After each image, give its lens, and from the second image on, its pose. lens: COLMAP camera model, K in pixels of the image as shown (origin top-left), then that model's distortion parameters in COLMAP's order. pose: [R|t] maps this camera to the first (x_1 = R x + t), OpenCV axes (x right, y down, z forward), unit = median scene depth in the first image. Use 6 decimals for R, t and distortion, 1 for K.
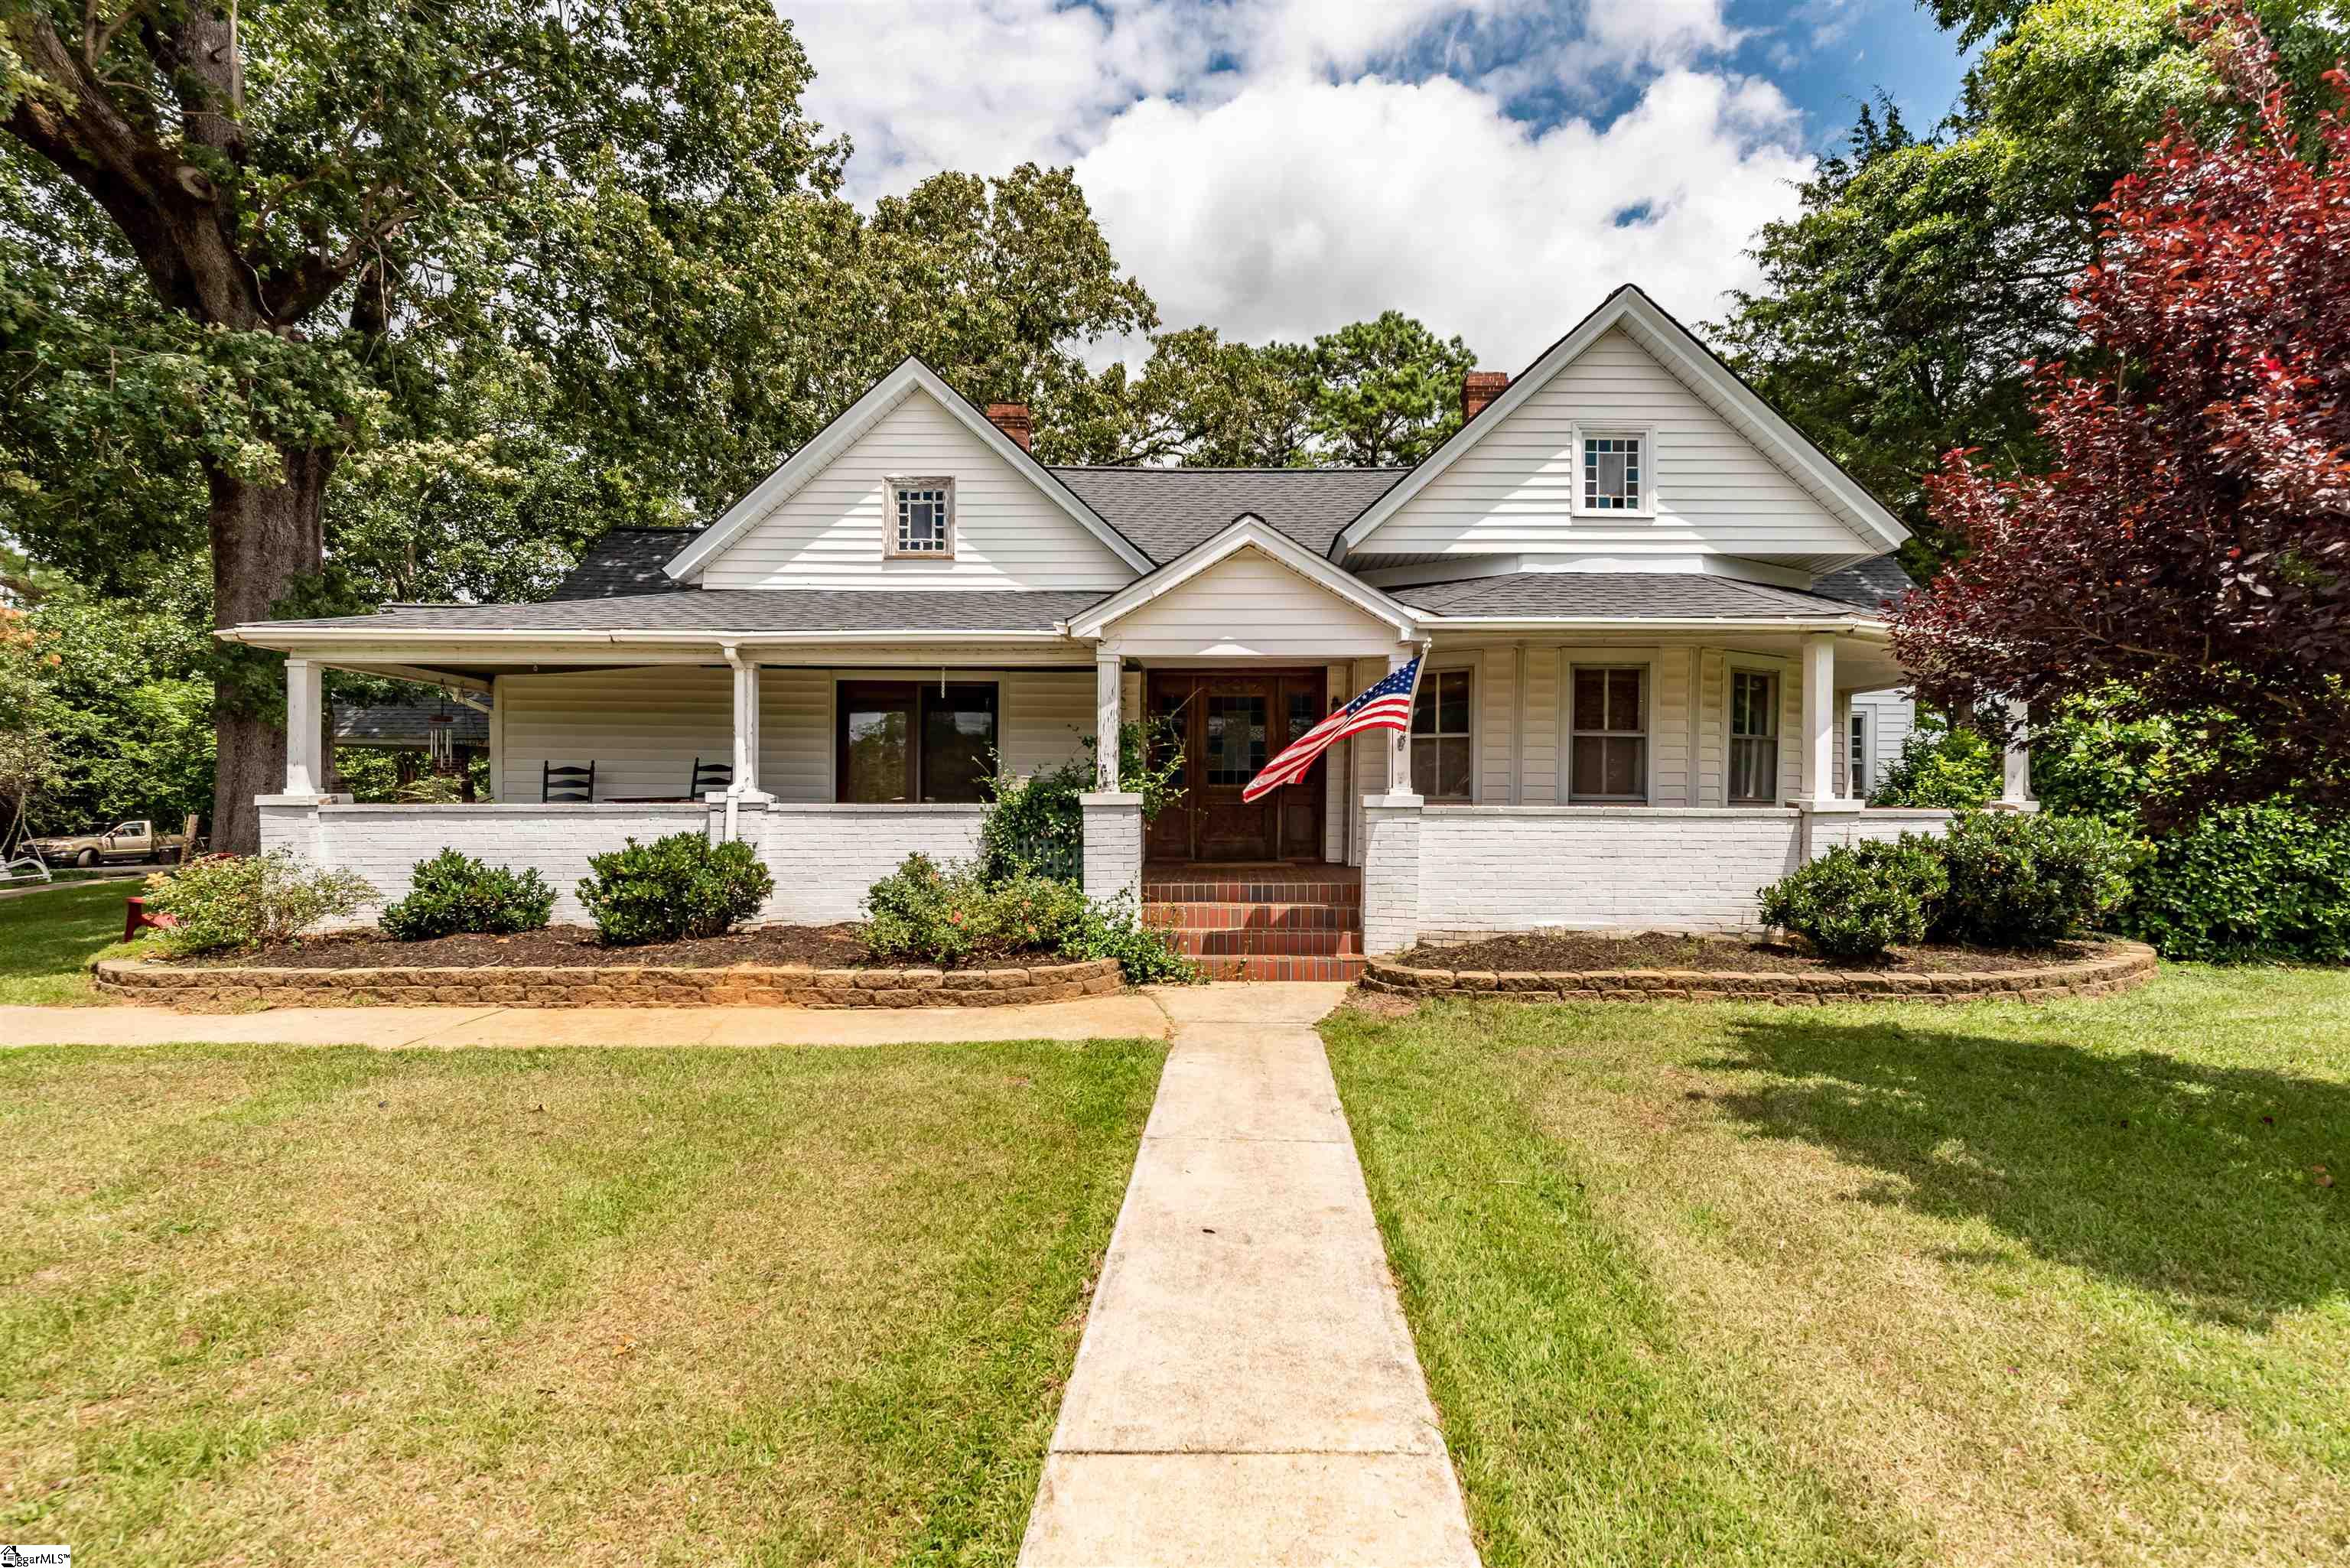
lens RADIAL K [[1043.4, 0, 1226.9], [0, 1043.4, 825.2], [0, 0, 1]] dist [0.007589, 0.000211]
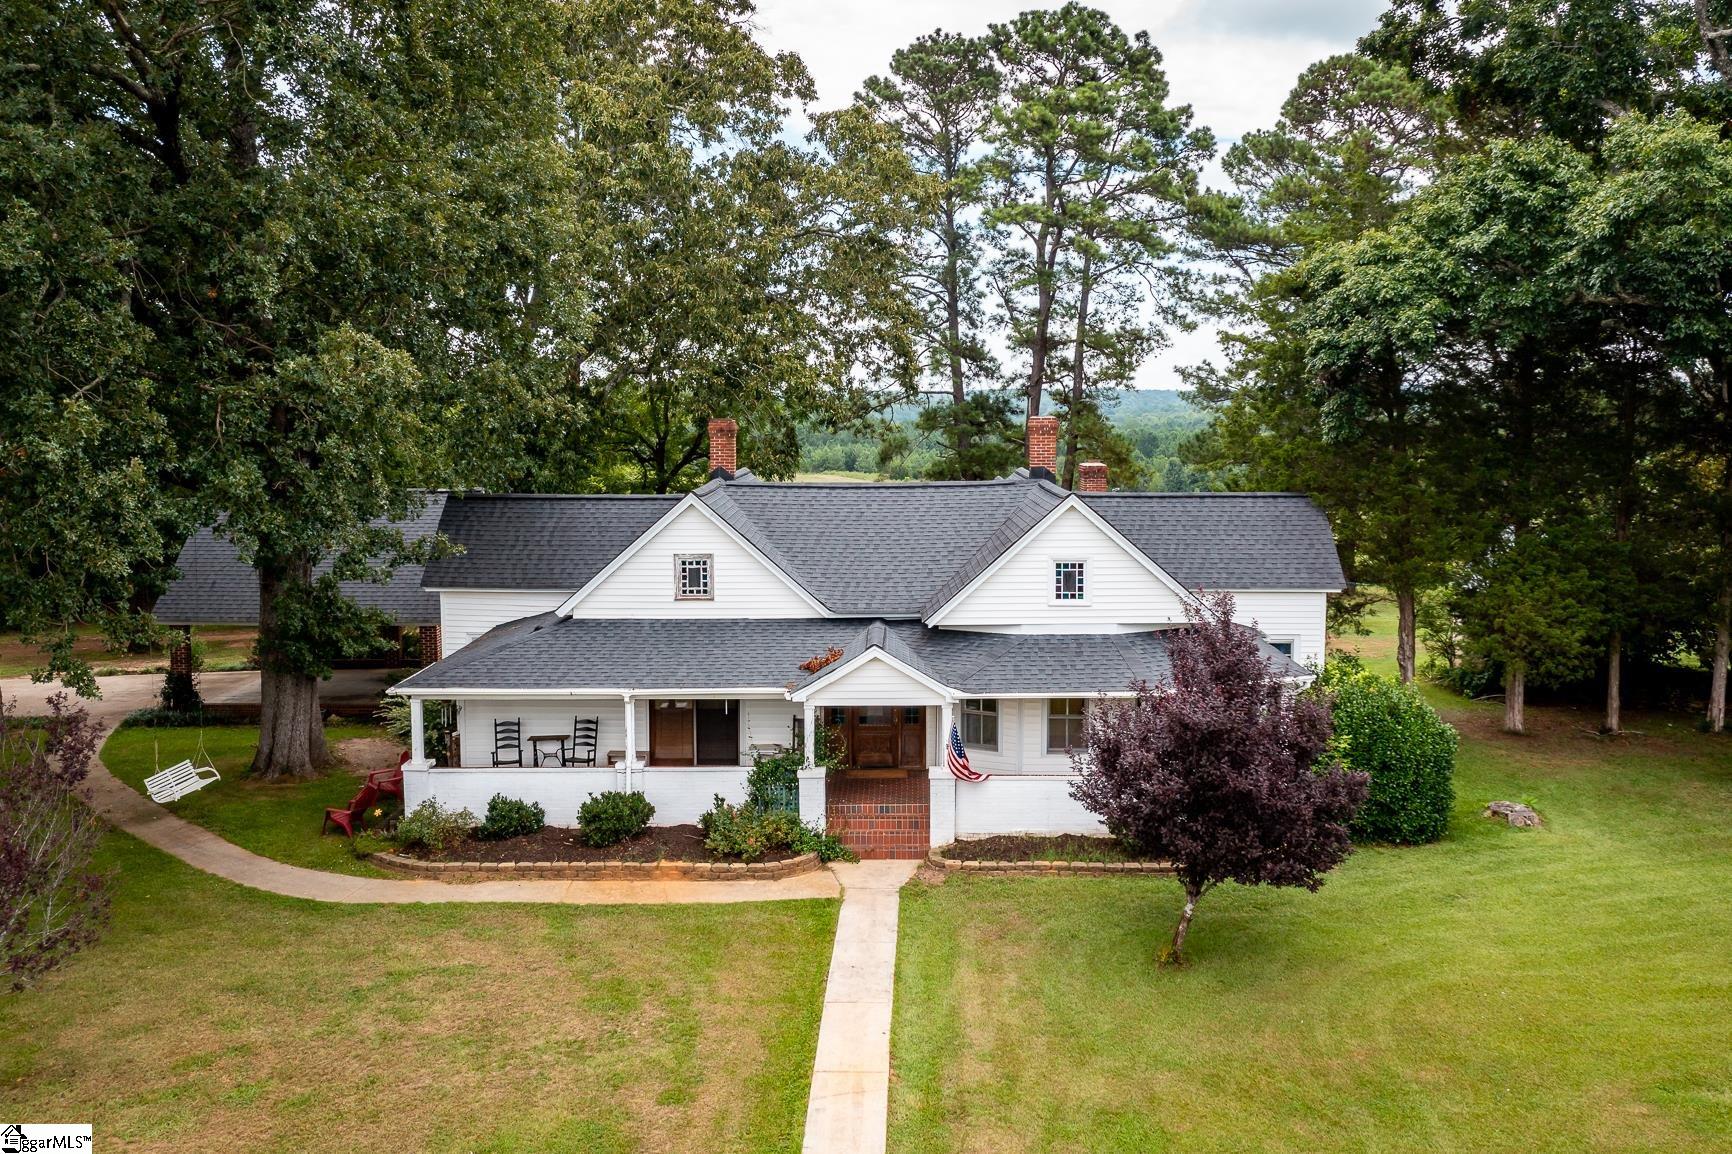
lens RADIAL K [[1387.5, 0, 874.3], [0, 1387.5, 561.7], [0, 0, 1]] dist [-0.008505, 0.012758]
pose [[0.999701, -0.008134, -0.023045, 0.081516], [0.009832, 0.997168, 0.074558, -0.633092], [0.022374, -0.074762, 0.996950, -1.701023]]
